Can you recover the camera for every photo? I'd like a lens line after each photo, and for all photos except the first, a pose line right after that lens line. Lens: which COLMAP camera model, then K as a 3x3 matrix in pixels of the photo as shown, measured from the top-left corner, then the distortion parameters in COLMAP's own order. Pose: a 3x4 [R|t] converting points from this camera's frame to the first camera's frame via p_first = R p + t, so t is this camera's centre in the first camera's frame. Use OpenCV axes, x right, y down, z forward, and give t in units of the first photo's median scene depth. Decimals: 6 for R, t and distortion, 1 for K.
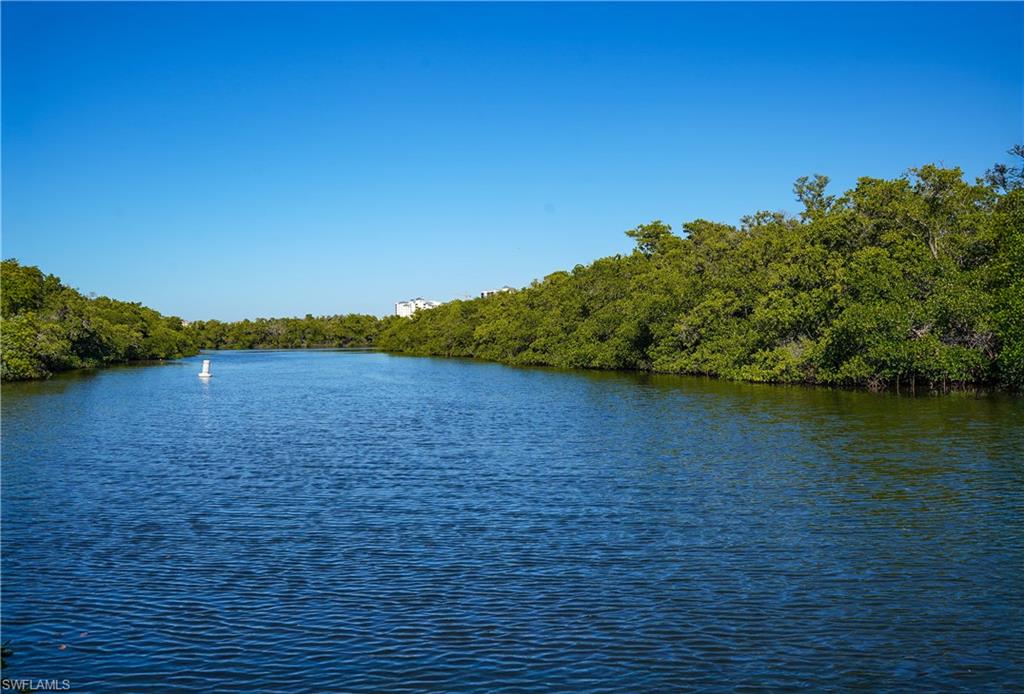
lens RADIAL K [[1049.8, 0, 511.6], [0, 1049.8, 347.1], [0, 0, 1]] dist [0.004505, 0.000000]
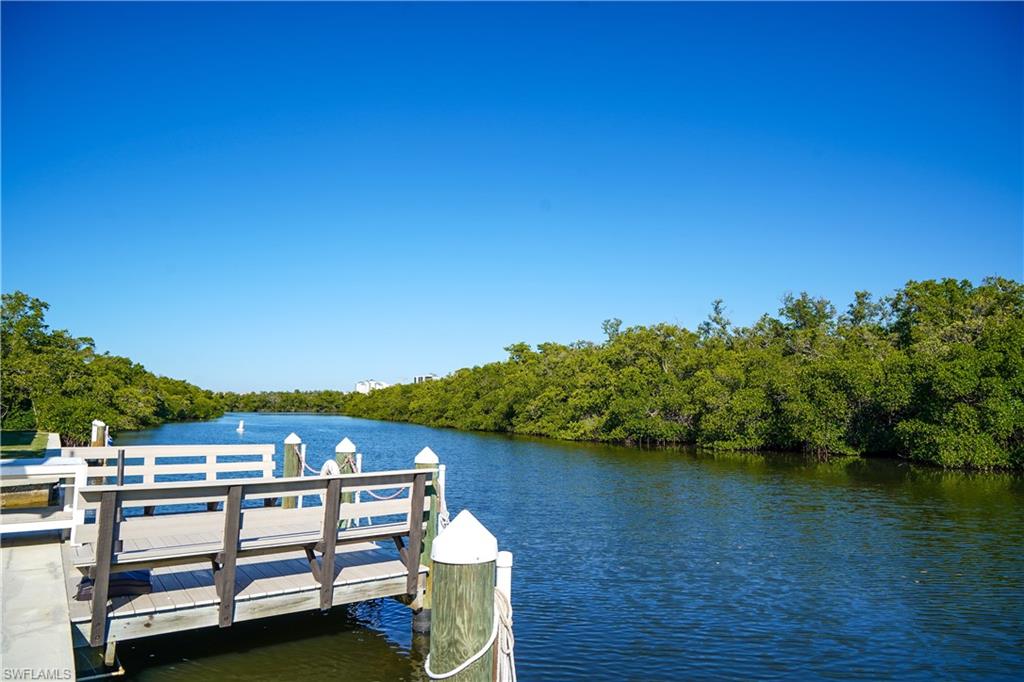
lens RADIAL K [[707.0, 0, 511.2], [0, 707.0, 342.3], [0, 0, 1]] dist [0.013519, 0.000921]
pose [[0.993856, 0.032645, 0.105755, 0.001630], [-0.021698, 0.994439, -0.103052, -0.003320], [-0.108531, 0.100124, 0.989038, -0.118901]]
